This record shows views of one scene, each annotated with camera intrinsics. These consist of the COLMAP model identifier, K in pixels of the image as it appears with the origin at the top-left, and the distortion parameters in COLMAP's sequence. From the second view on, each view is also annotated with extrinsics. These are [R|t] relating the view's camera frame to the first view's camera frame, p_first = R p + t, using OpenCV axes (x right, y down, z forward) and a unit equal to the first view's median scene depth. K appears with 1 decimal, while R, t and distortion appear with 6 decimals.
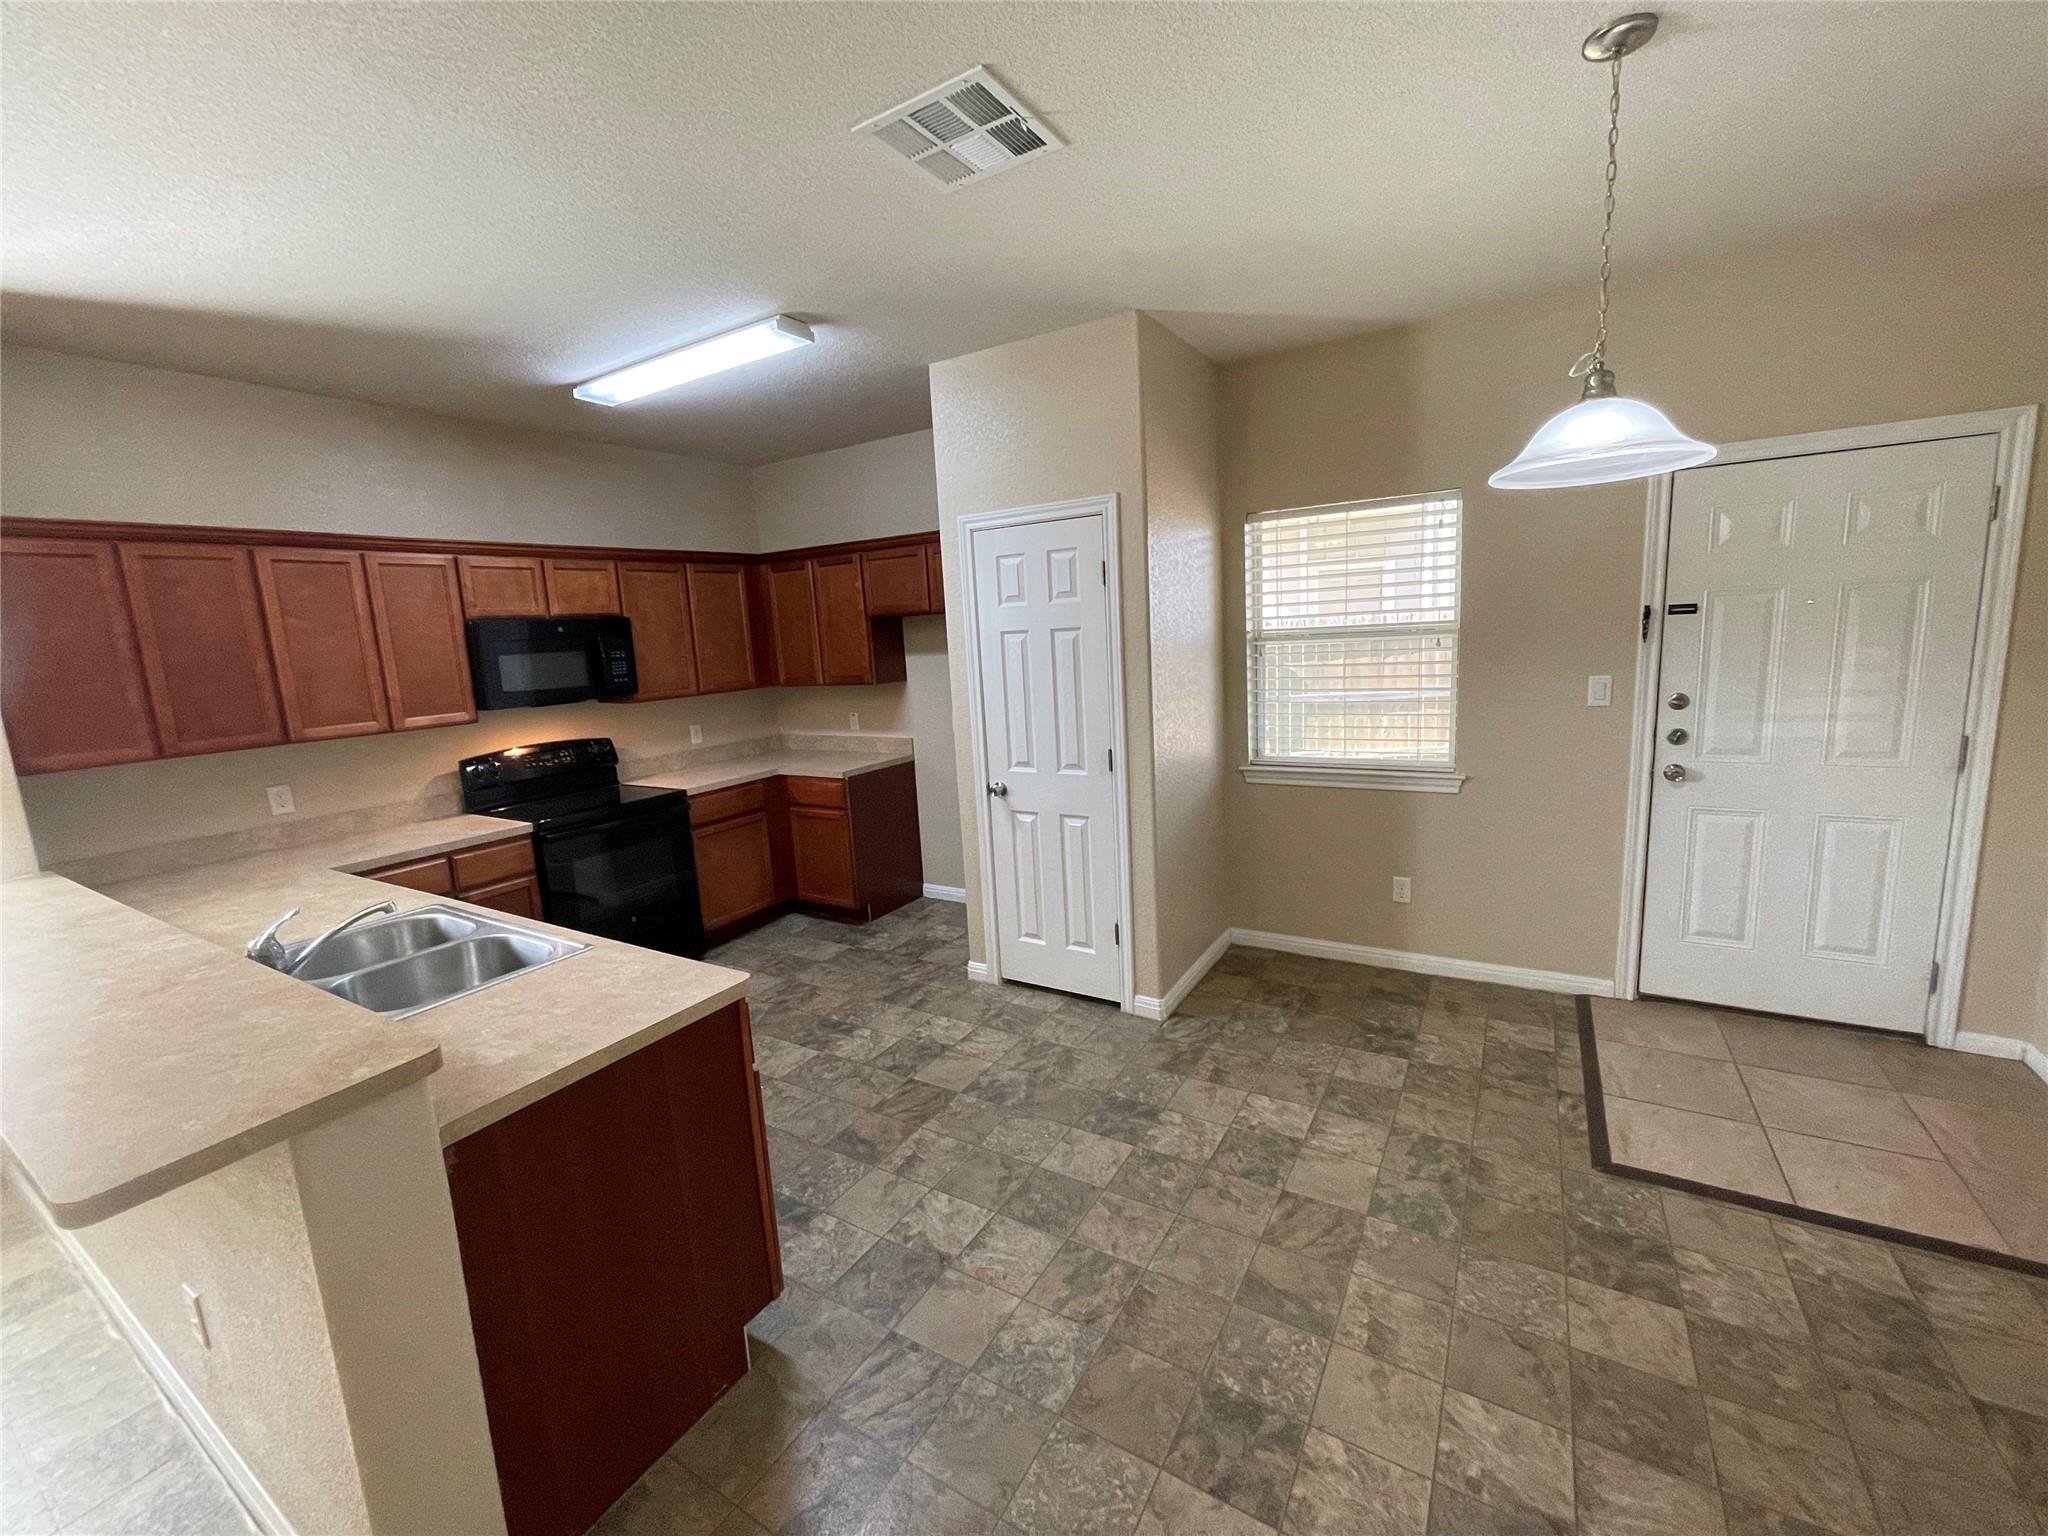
lens RADIAL K [[828.6, 0, 1020.5], [0, 828.6, 761.0], [0, 0, 1]] dist [0.000489, -0.000623]
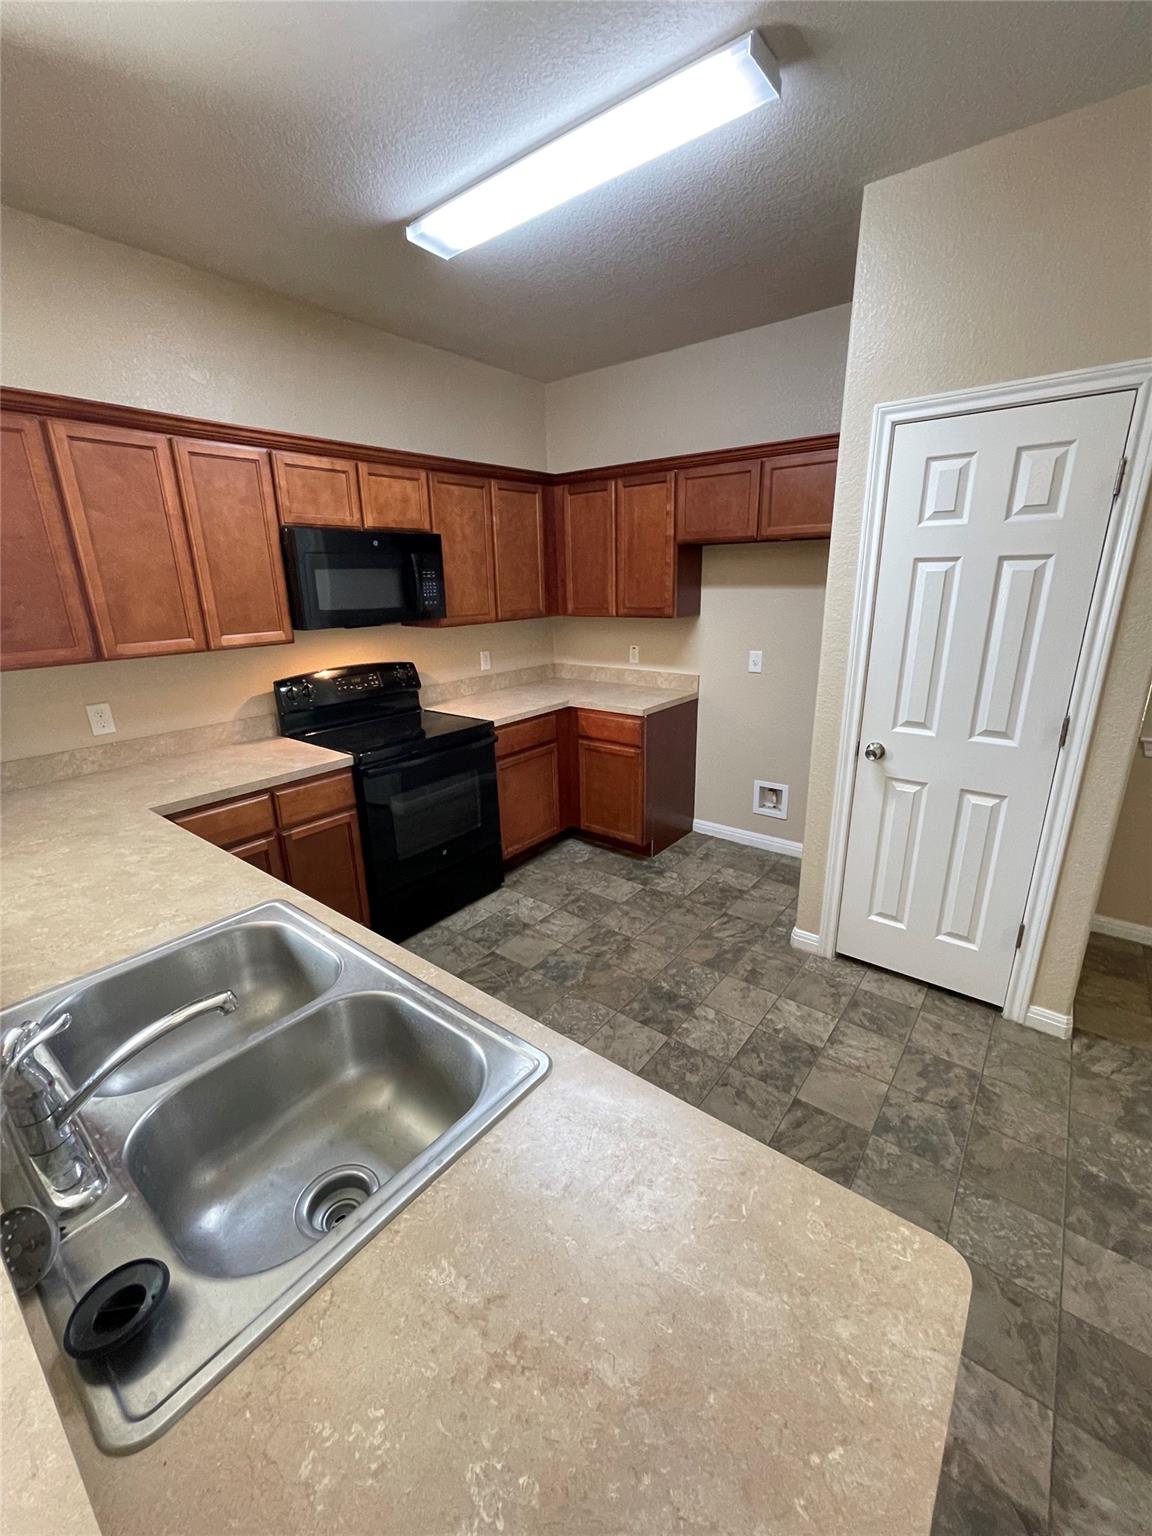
lens RADIAL K [[621.4, 0, 579.8], [0, 621.4, 764.6], [0, 0, 1]] dist [0.000489, -0.000623]
pose [[0.992648, 0.066348, -0.101230, -0.263231], [-0.051693, 0.988648, 0.141079, -0.027124], [0.109441, -0.134809, 0.984809, 0.337963]]
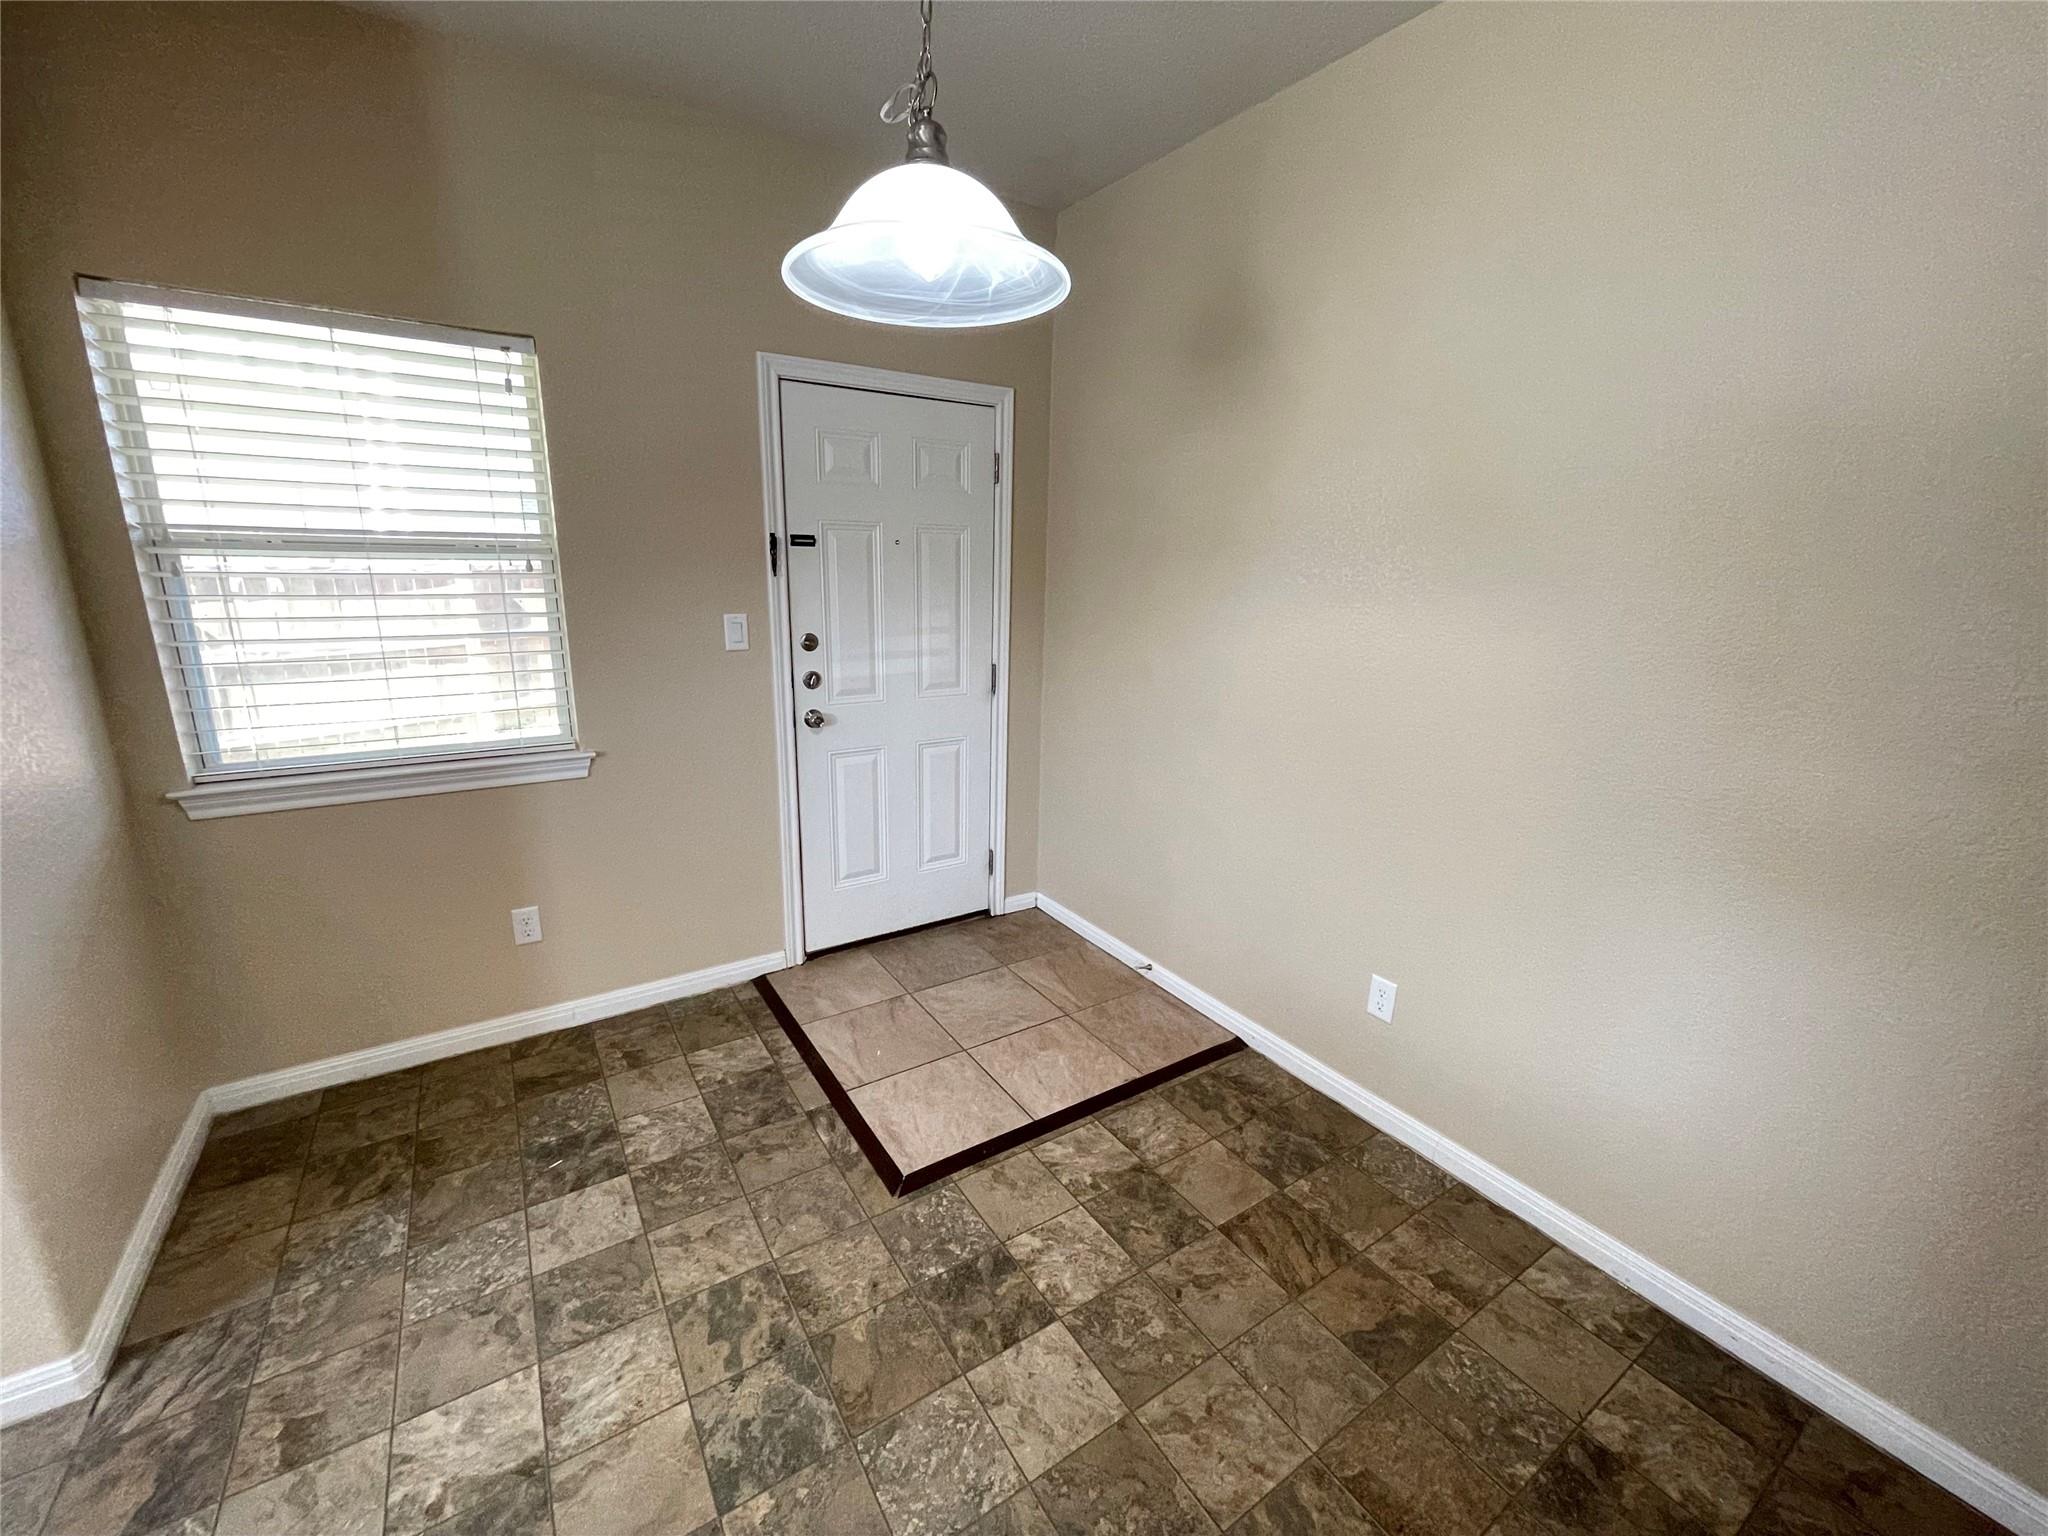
lens RADIAL K [[832.3, 0, 1027.7], [0, 832.3, 763.3], [0, 0, 1]] dist [-0.000739, -0.000504]
pose [[0.425779, -0.155867, 0.891301, 0.038820], [0.098960, 0.987164, 0.125357, -0.025660], [-0.899399, 0.034828, 0.435739, 0.321047]]
